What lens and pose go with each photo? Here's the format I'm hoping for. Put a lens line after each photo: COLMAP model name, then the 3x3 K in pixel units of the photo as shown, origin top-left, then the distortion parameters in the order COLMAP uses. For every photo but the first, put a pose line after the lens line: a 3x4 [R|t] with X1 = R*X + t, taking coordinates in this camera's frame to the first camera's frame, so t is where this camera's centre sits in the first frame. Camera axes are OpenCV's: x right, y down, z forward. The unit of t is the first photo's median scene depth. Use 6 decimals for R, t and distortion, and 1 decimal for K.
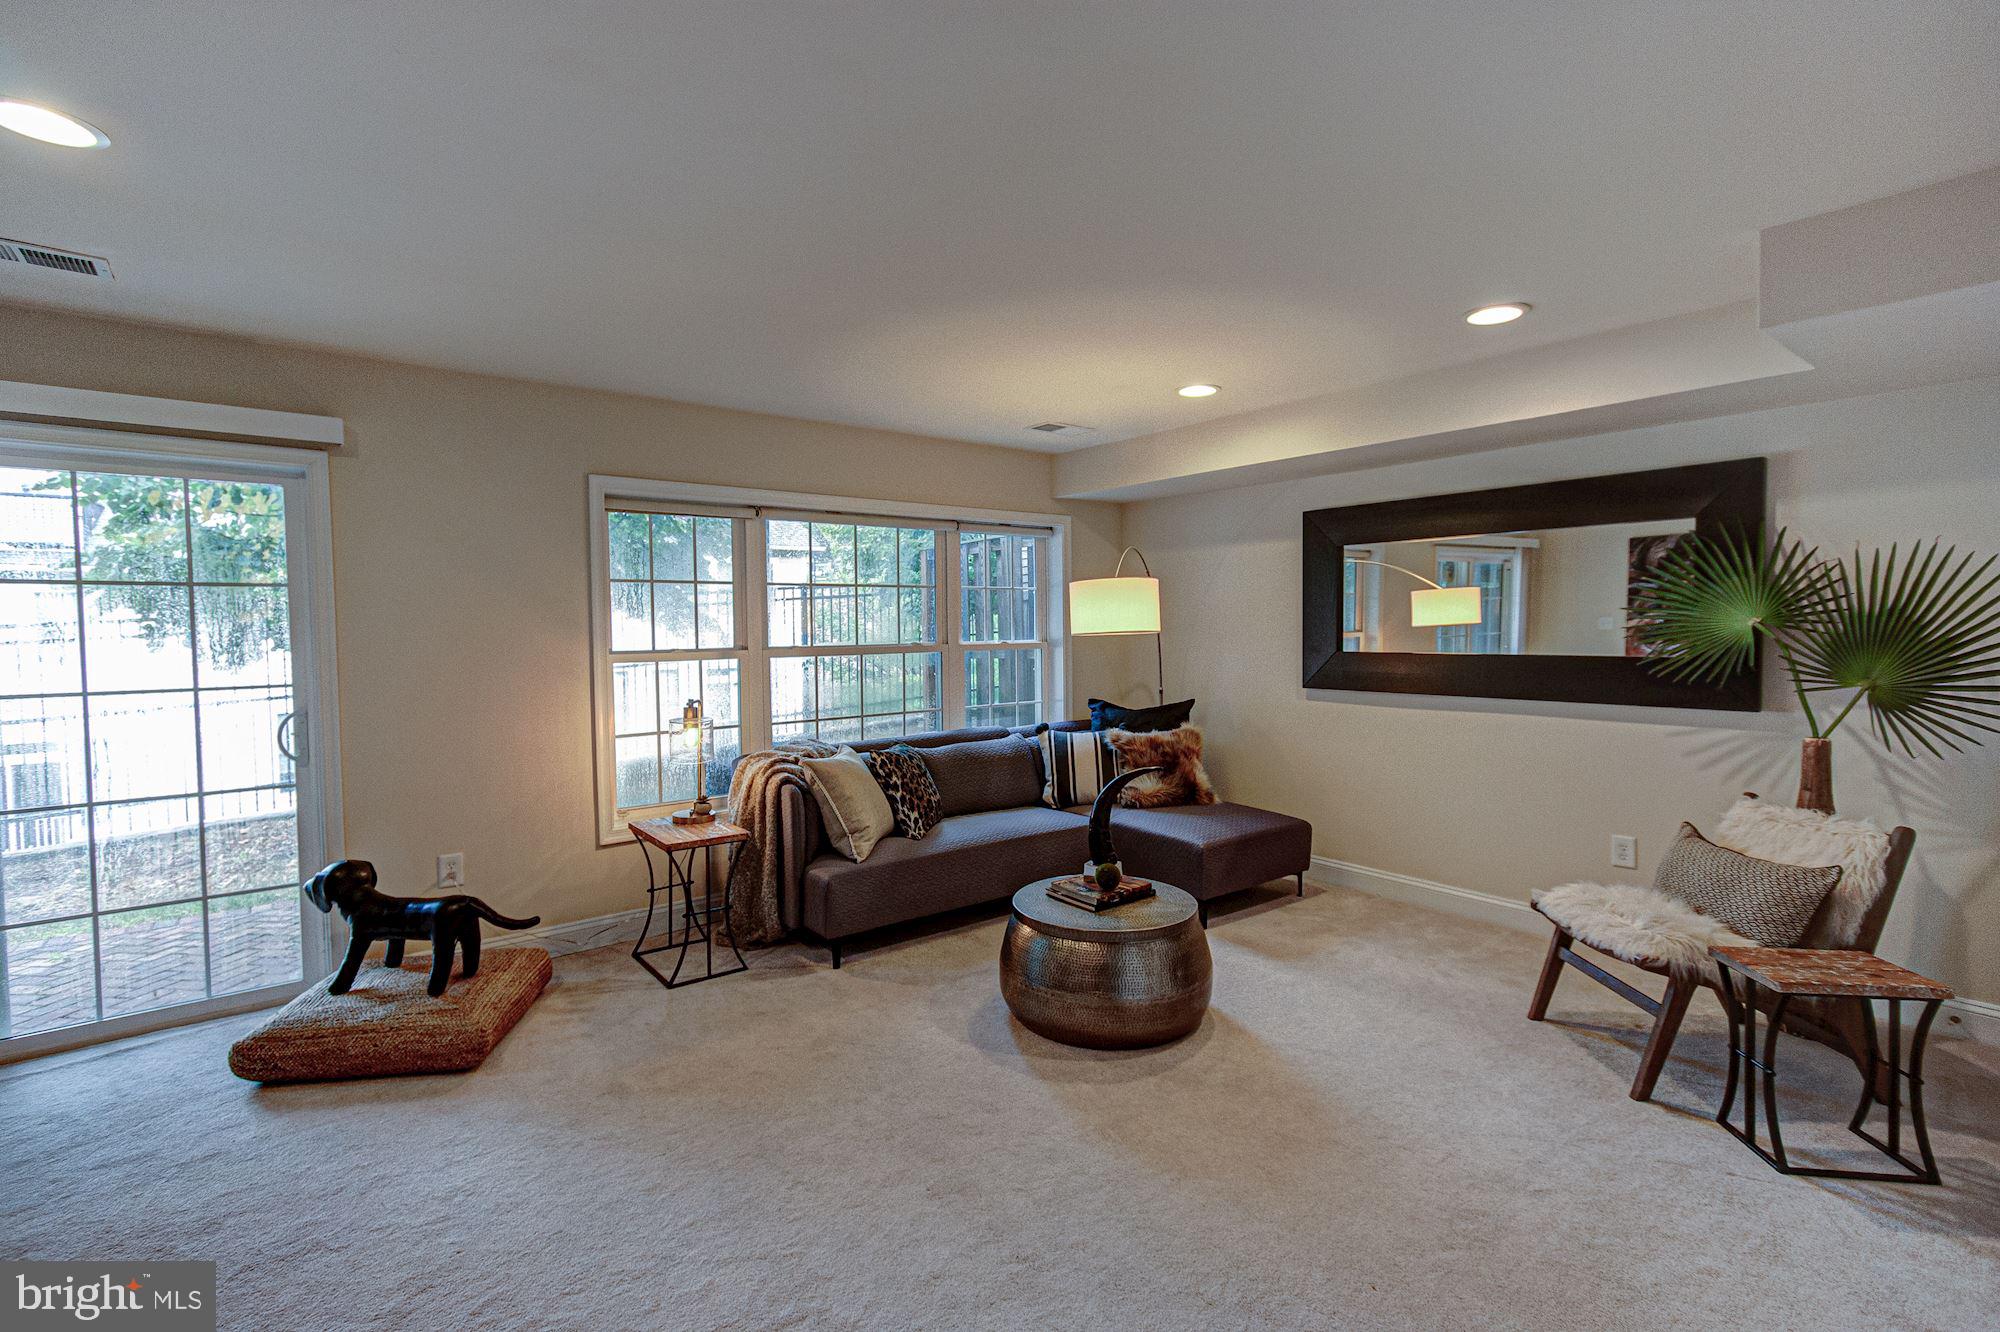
lens RADIAL K [[928.4, 0, 988.6], [0, 928.4, 663.1], [0, 0, 1]] dist [0.008797, -0.001032]
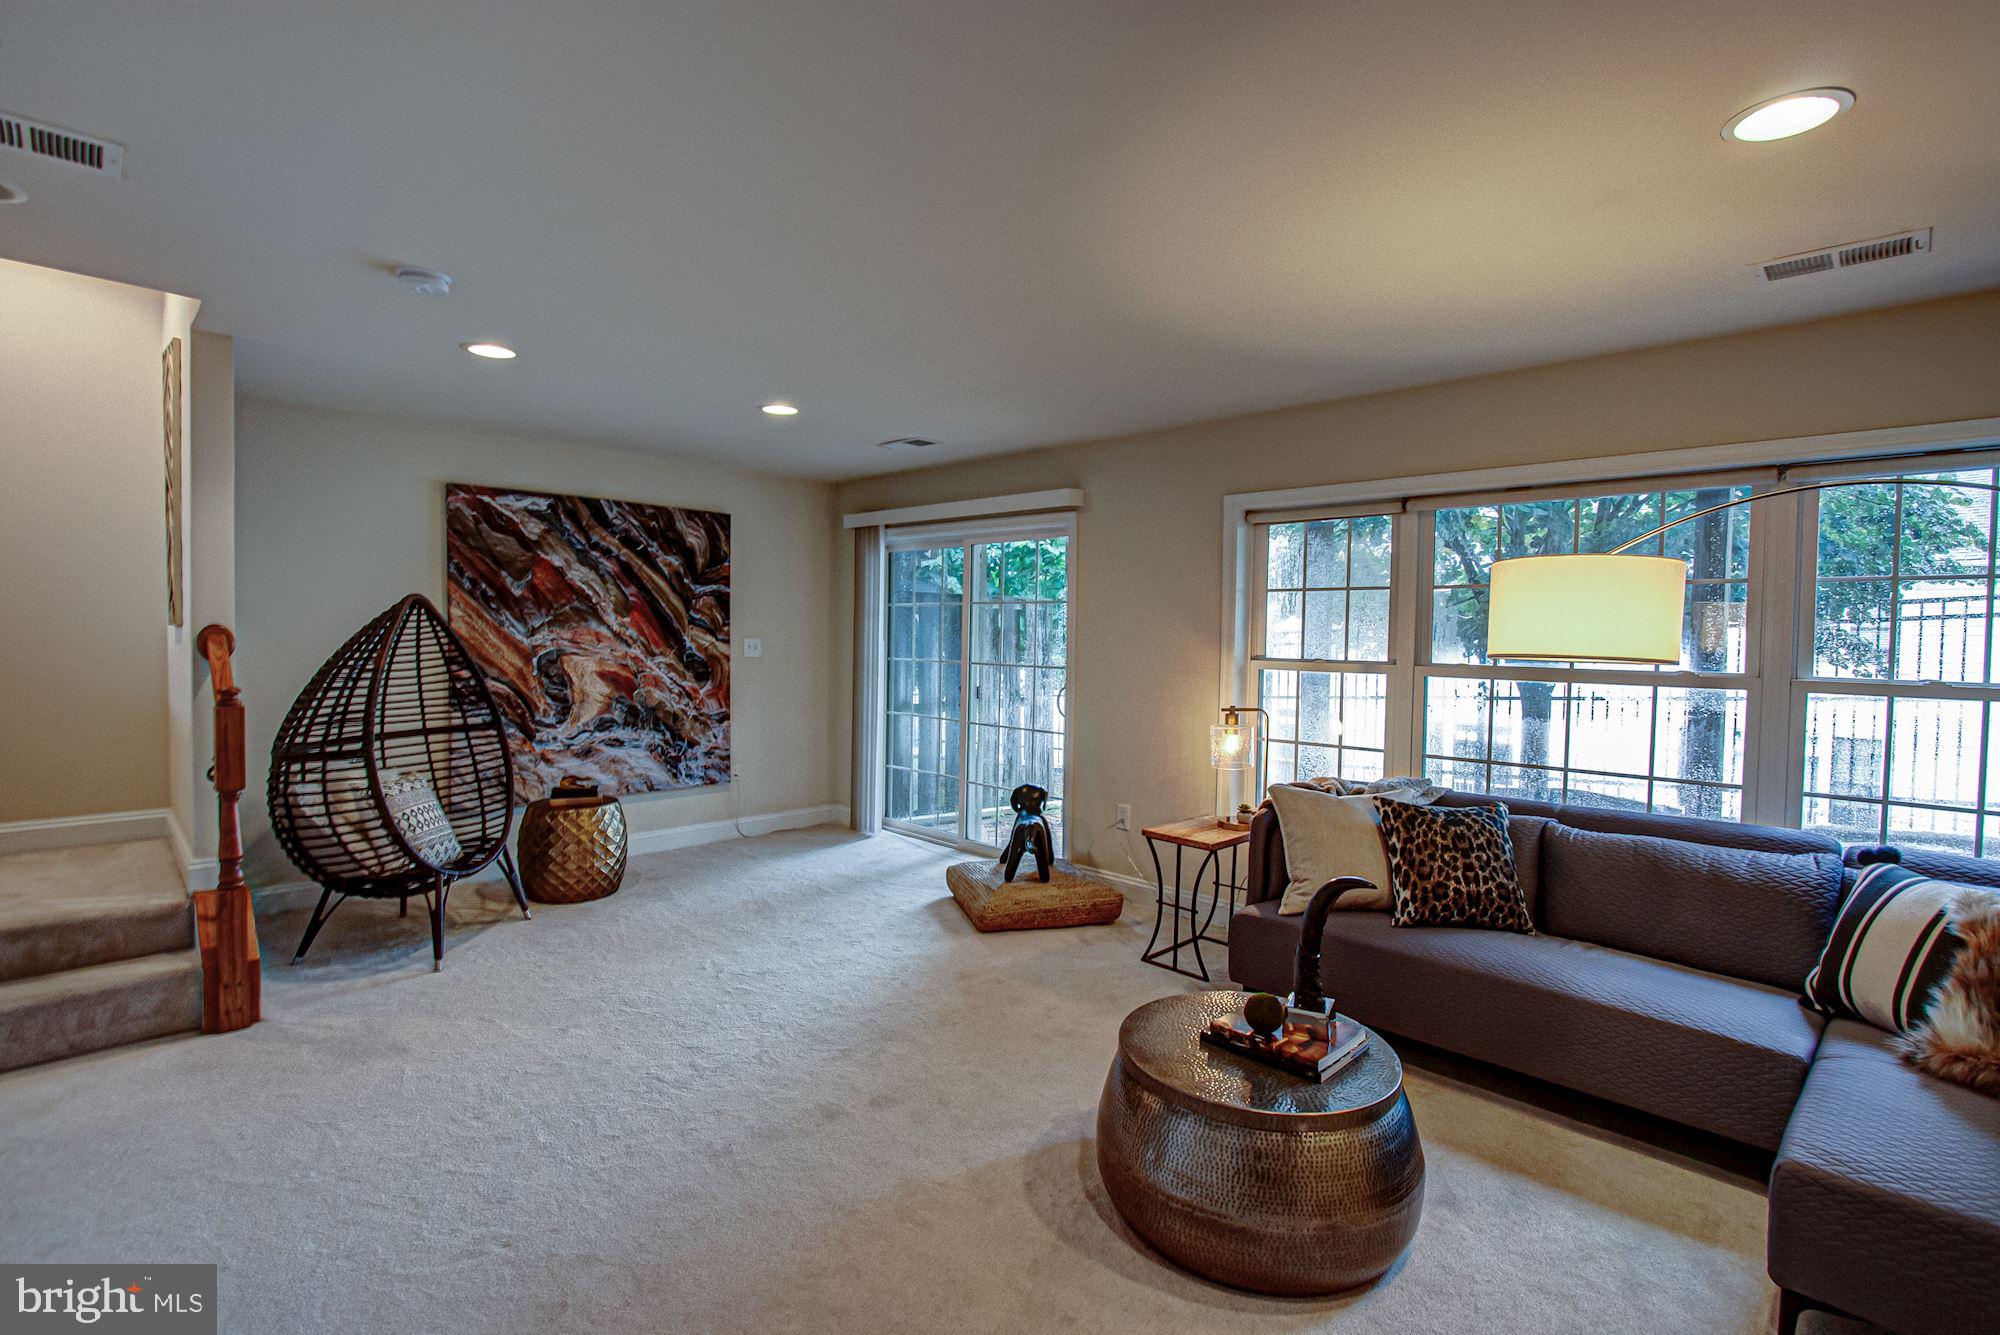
lens RADIAL K [[928.4, 0, 986.6], [0, 928.4, 662.9], [0, 0, 1]] dist [0.008797, -0.001032]
pose [[0.104436, 0.040613, -0.993702, 0.611331], [-0.065707, 0.997265, 0.033853, -0.022577], [0.992359, 0.061758, 0.106819, 0.580622]]
